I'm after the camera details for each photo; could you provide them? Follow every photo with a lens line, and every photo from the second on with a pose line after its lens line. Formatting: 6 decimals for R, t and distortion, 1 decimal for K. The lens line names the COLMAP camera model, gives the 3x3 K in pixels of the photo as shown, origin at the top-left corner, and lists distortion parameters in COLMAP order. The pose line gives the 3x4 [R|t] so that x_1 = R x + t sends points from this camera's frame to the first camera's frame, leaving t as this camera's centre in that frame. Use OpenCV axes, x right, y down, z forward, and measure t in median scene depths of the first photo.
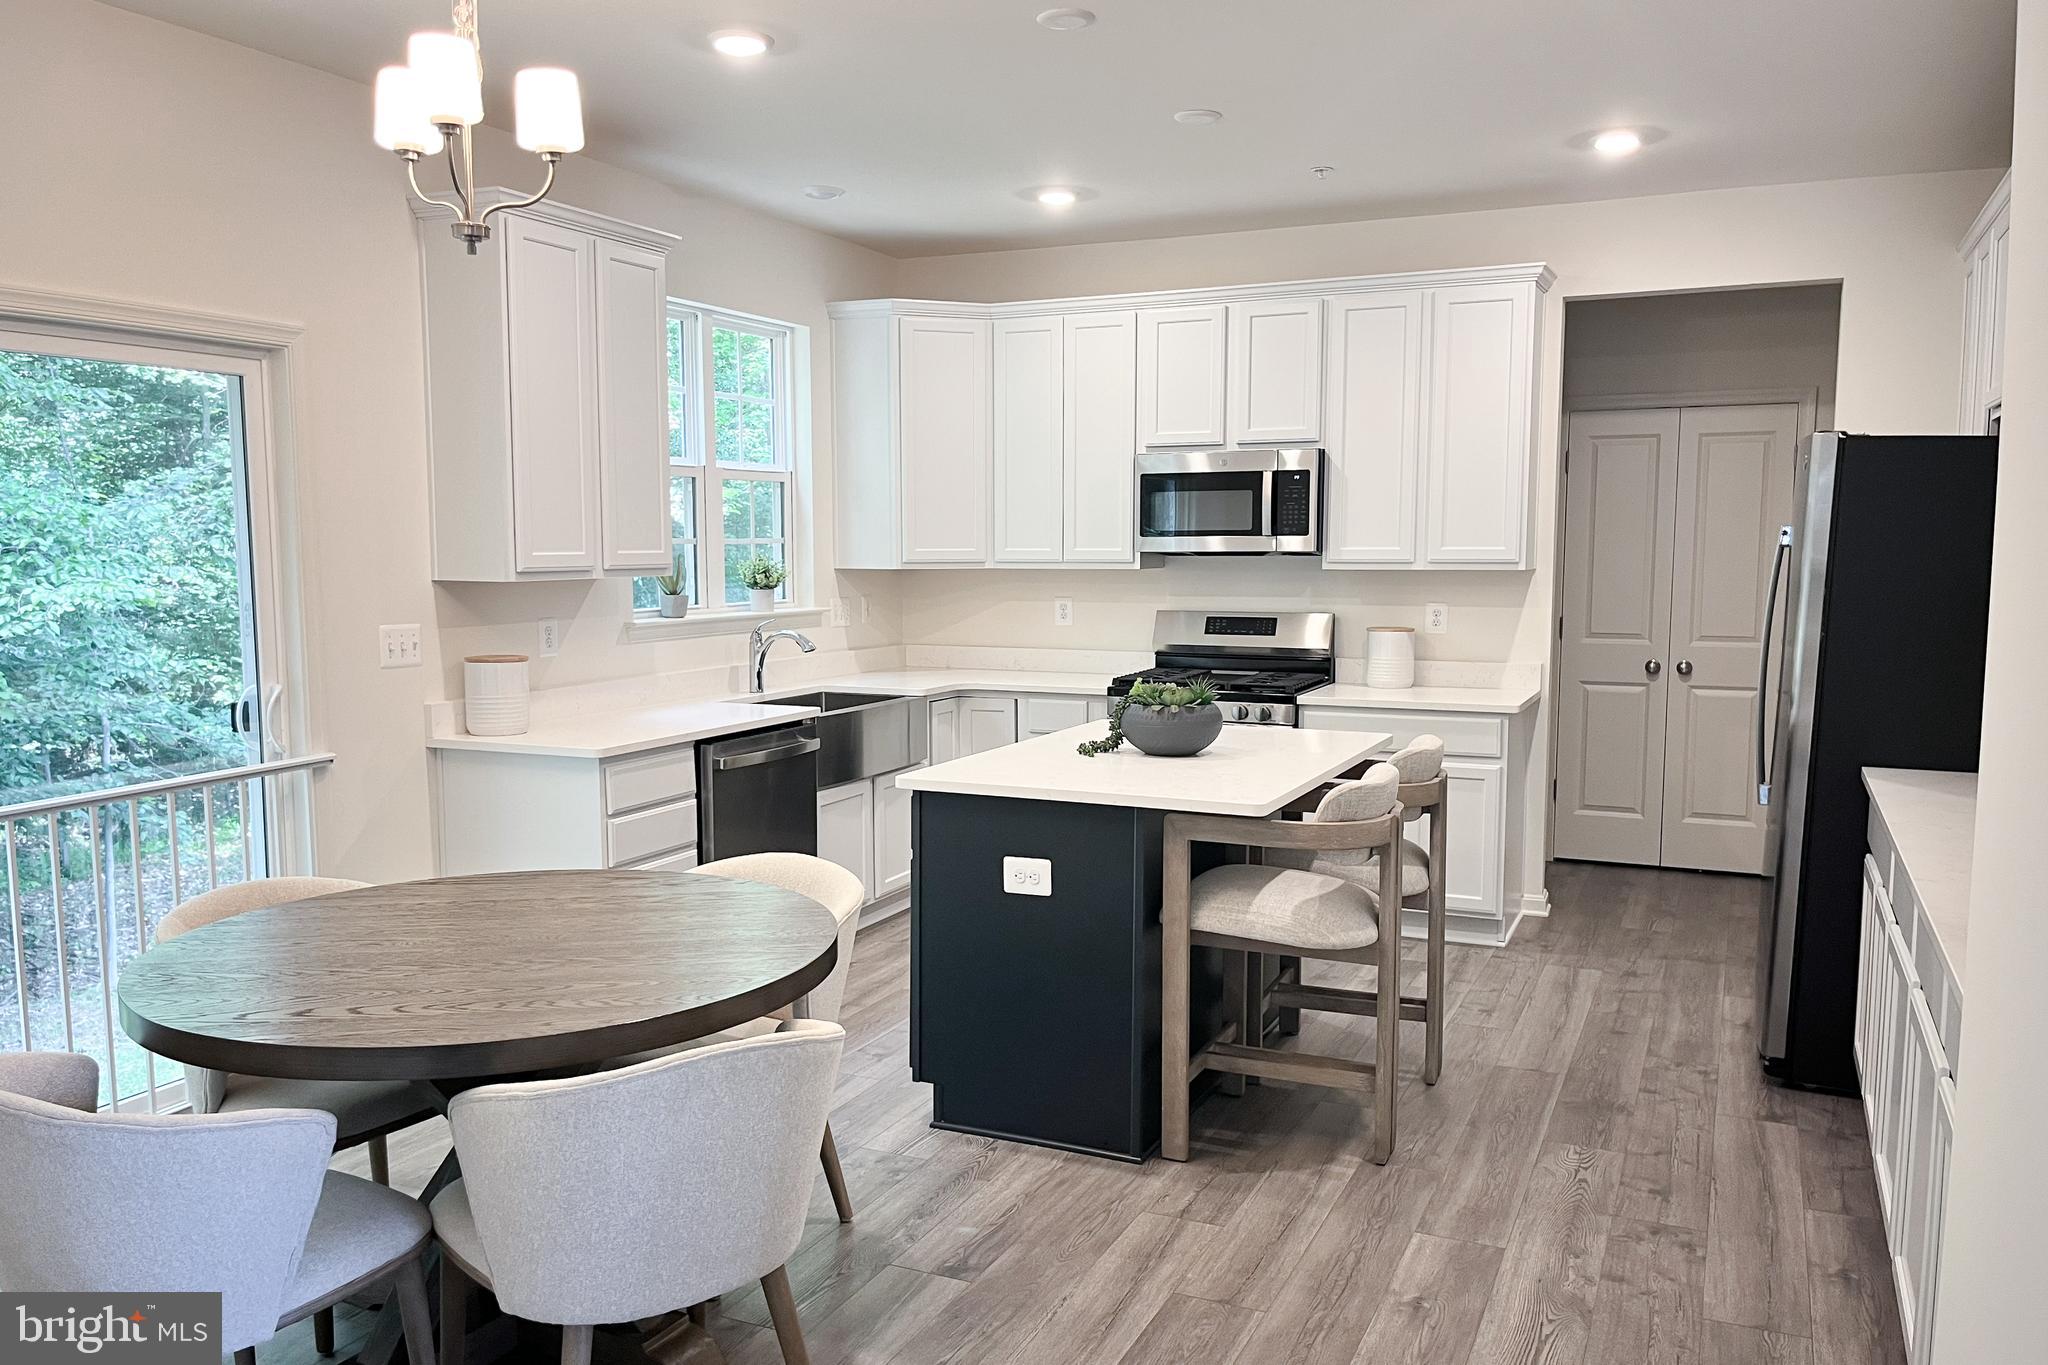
lens RADIAL K [[1579.2, 0, 1024.0], [0, 1579.2, 690.8], [0, 0, 1]] dist [-0.023309, 0.004071]
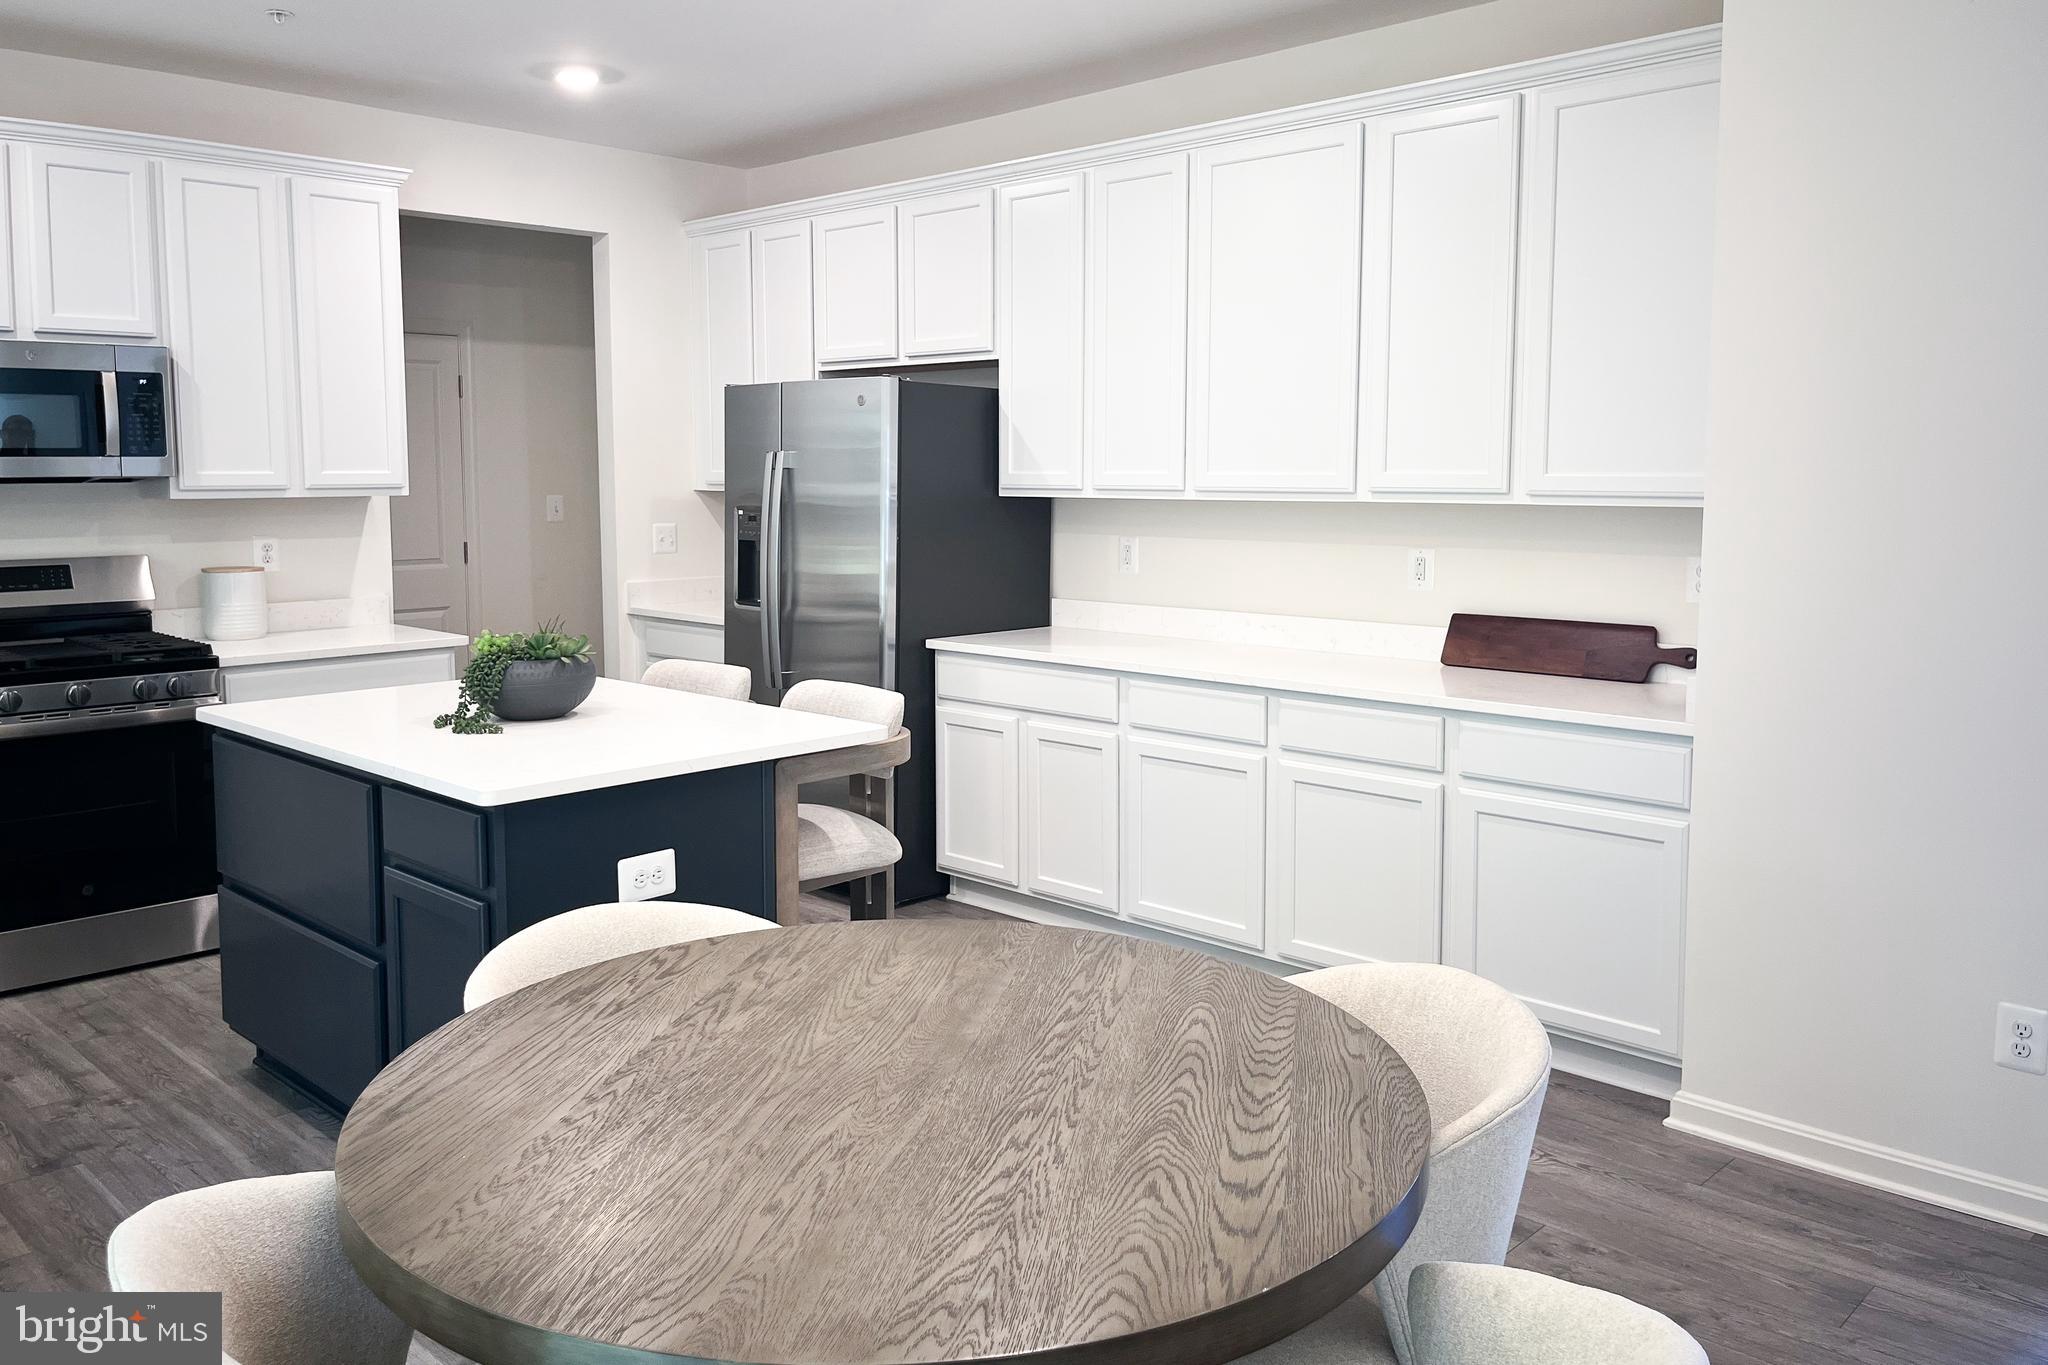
lens RADIAL K [[1579.2, 0, 984.0], [0, 1579.2, 638.9], [0, 0, 1]] dist [-0.023309, 0.004071]
pose [[0.344151, -0.098331, 0.933751, -0.440017], [0.085505, 0.993651, 0.073125, -0.030698], [-0.935013, 0.054674, 0.350374, 0.352490]]
